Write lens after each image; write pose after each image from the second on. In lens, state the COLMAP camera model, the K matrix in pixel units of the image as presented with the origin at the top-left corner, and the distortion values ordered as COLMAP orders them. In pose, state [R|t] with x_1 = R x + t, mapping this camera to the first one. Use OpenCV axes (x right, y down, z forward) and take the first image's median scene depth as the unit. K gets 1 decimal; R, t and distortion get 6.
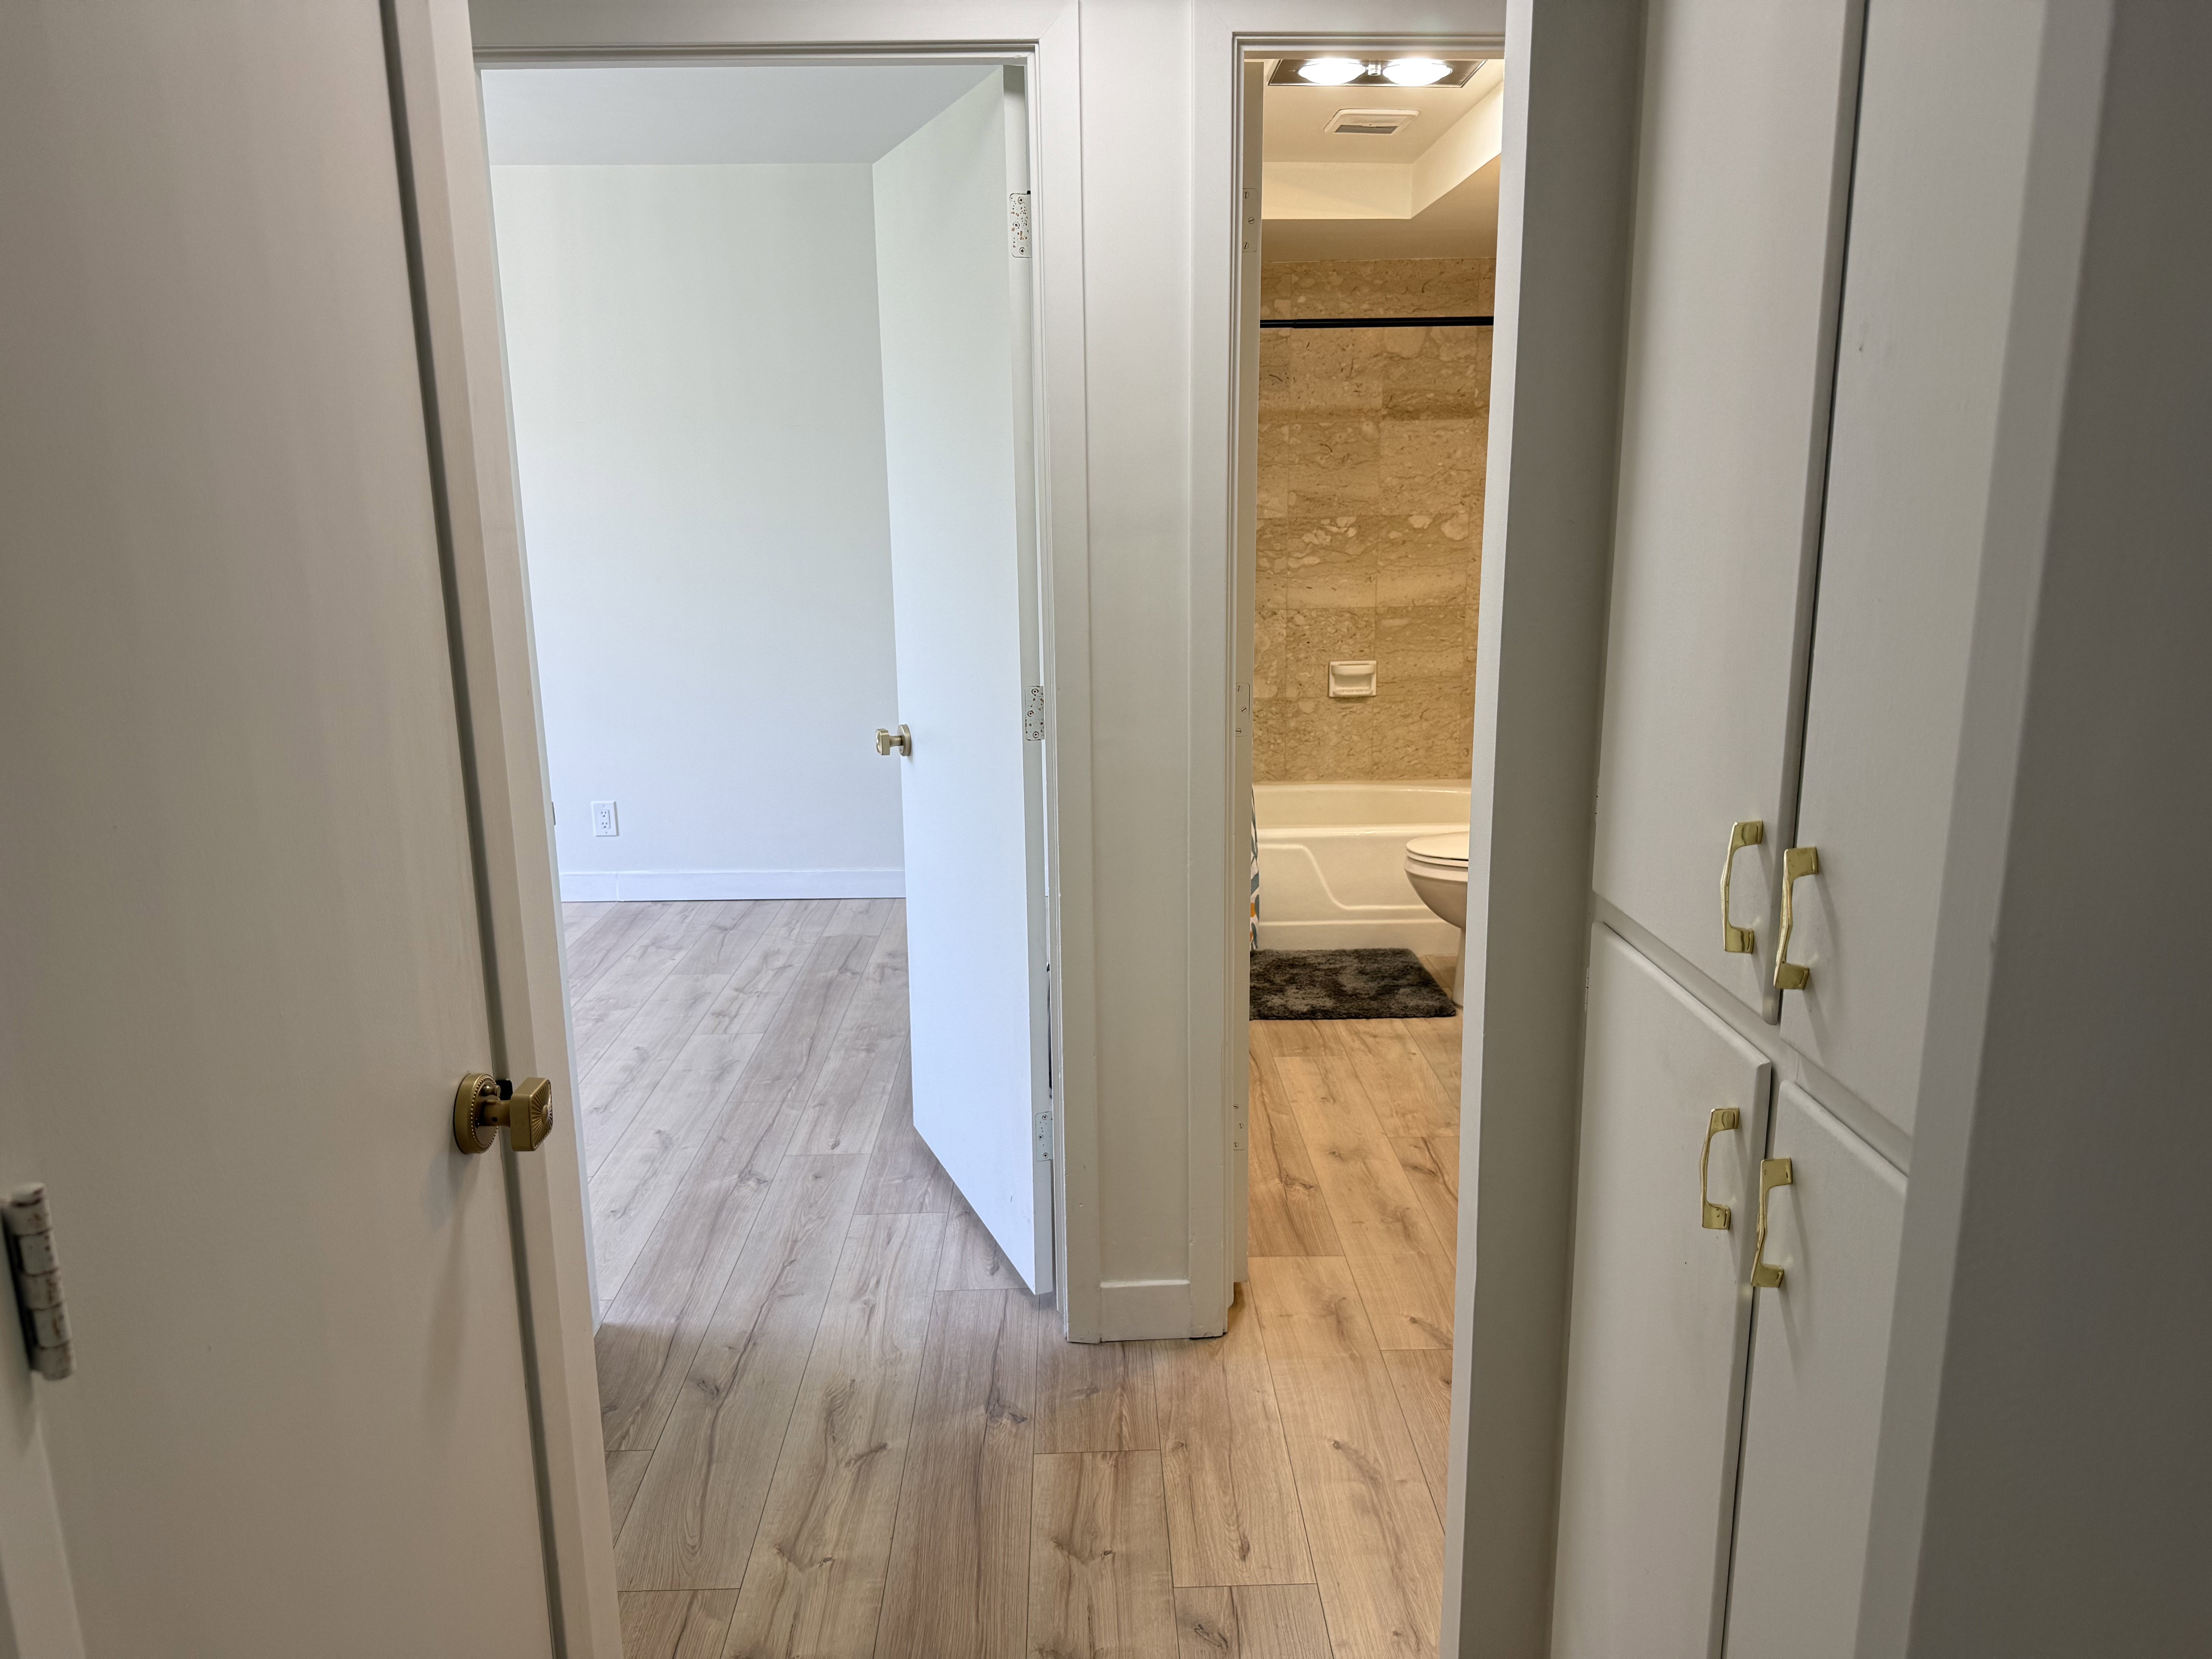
lens RADIAL K [[1580.4, 0, 1104.5], [0, 1580.4, 844.8], [0, 0, 1]] dist [0.070636, -0.090768]
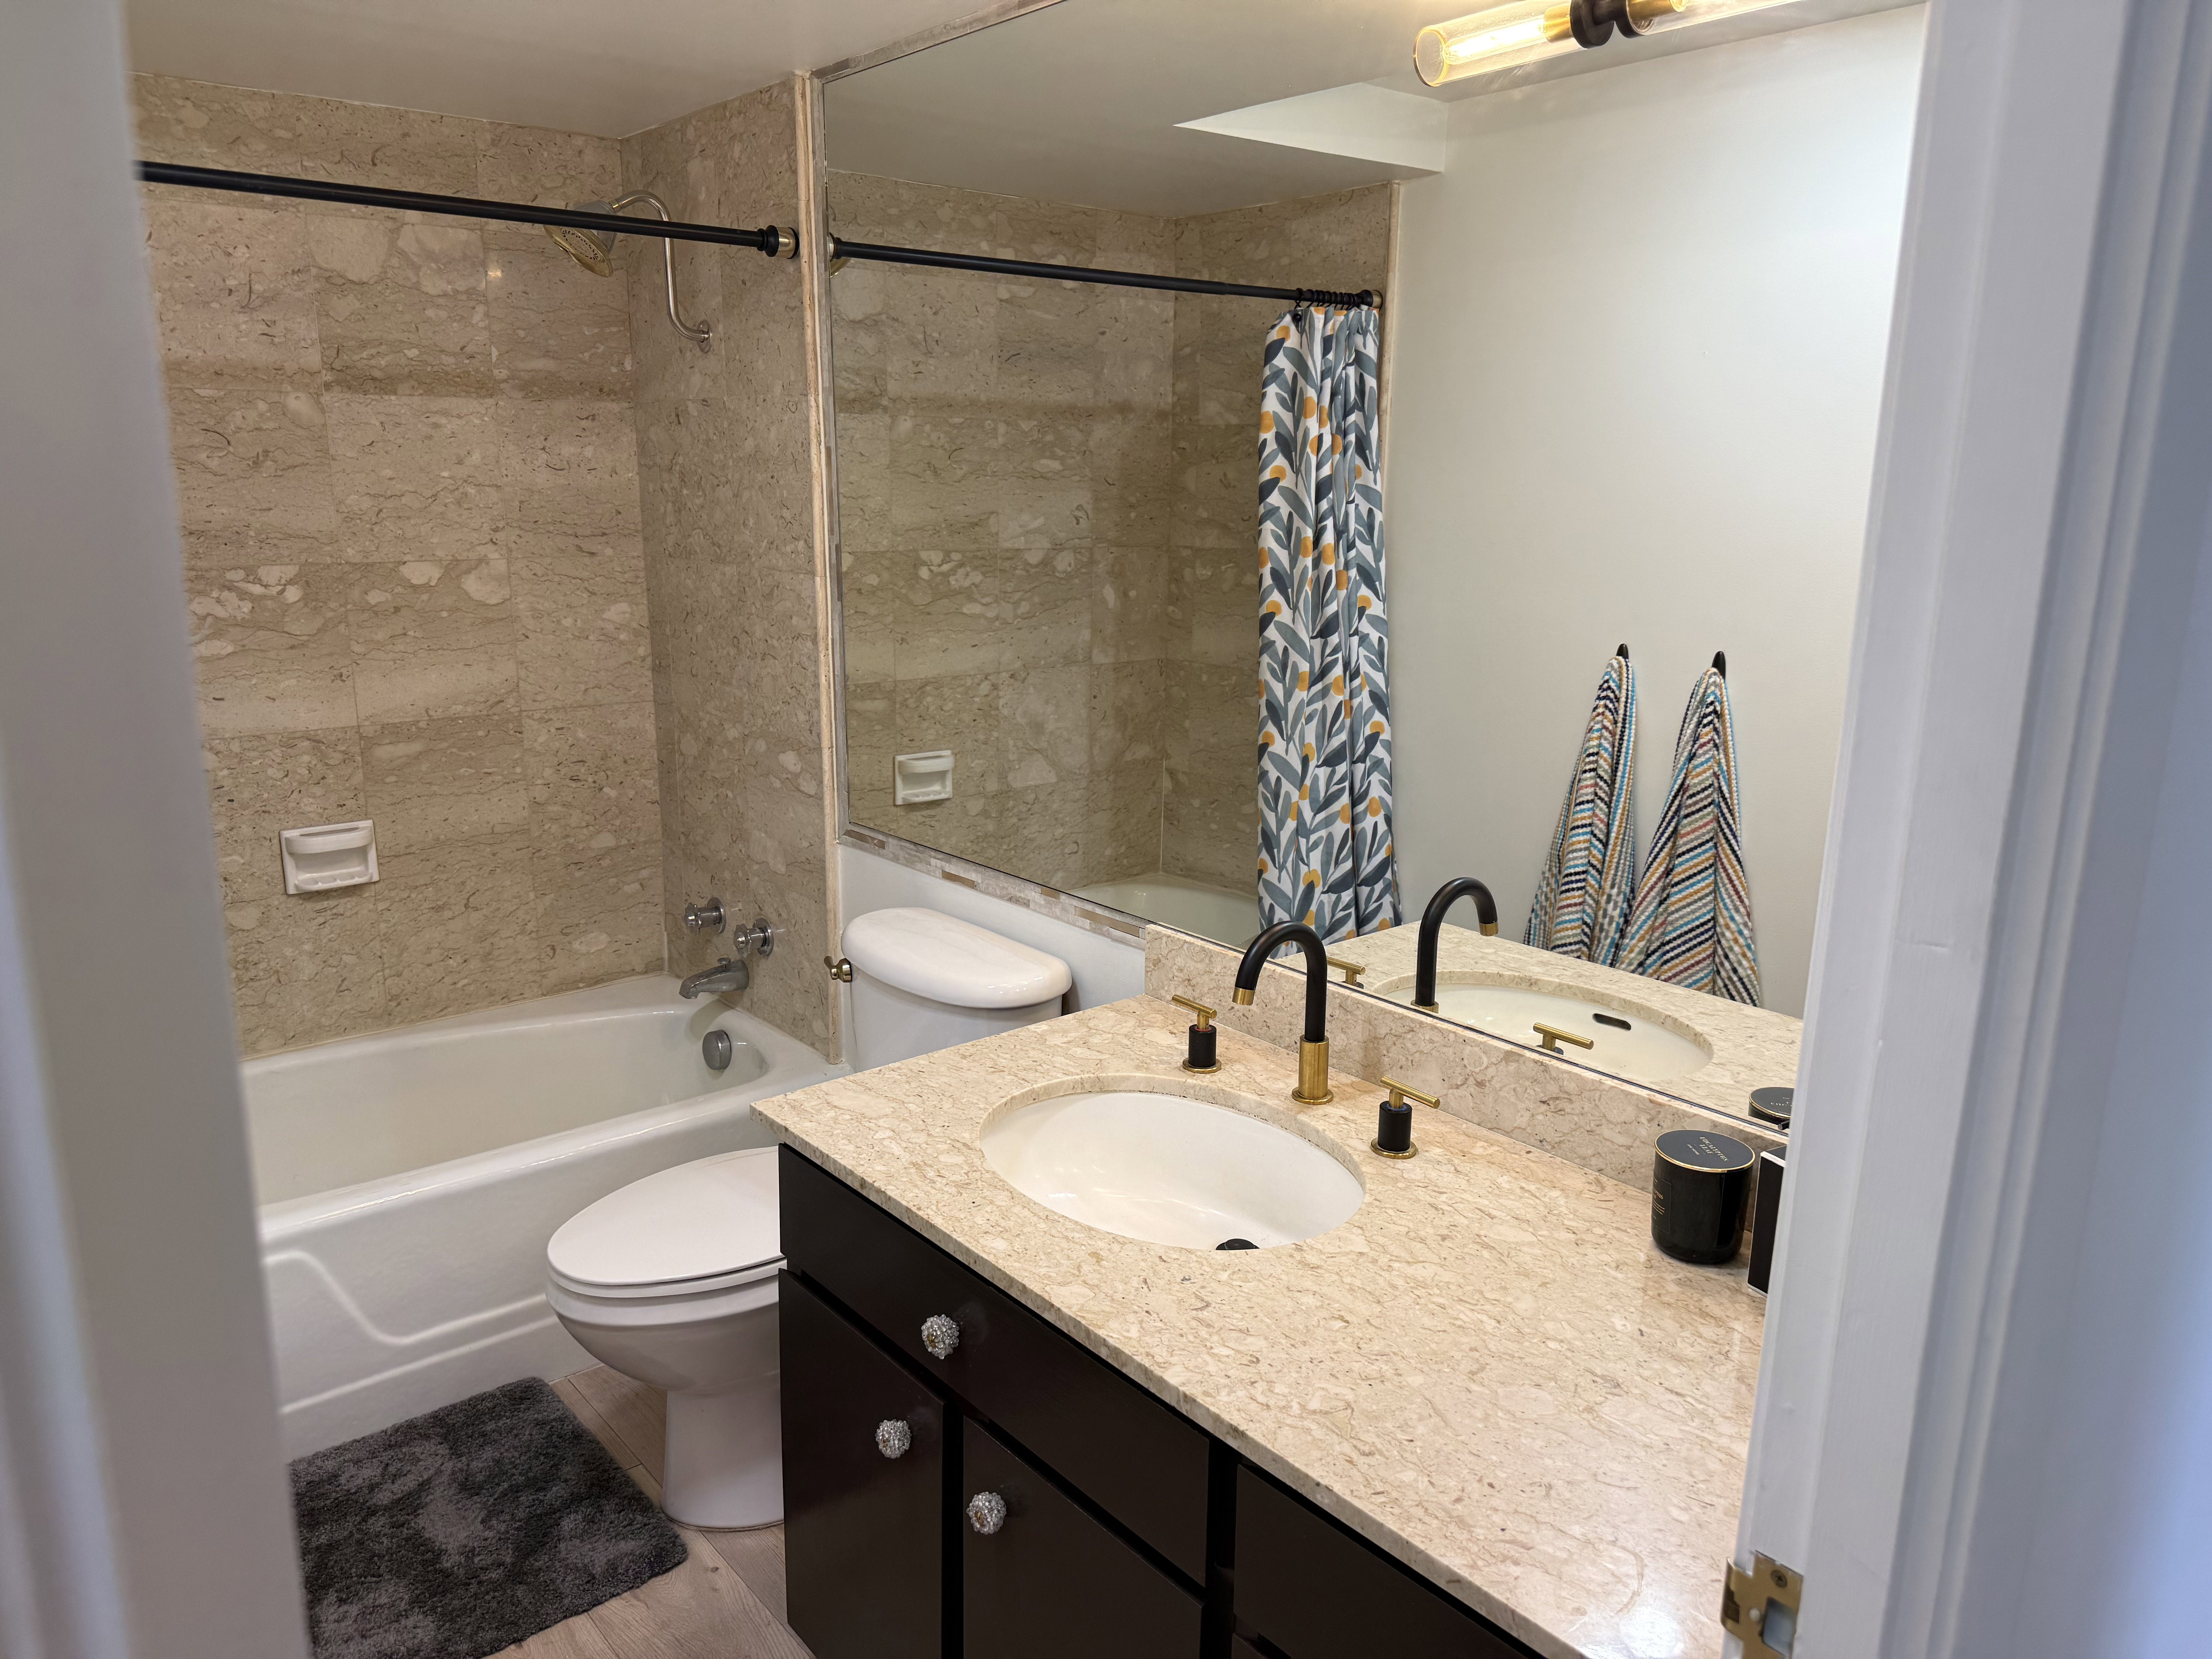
lens RADIAL K [[1580.4, 0, 1104.5], [0, 1580.4, 844.8], [0, 0, 1]] dist [0.070636, -0.090768]
pose [[0.787553, -0.118881, 0.604672, 0.032908], [0.114147, 0.992378, 0.046434, -0.105246], [-0.605583, 0.032452, 0.795120, 0.397412]]
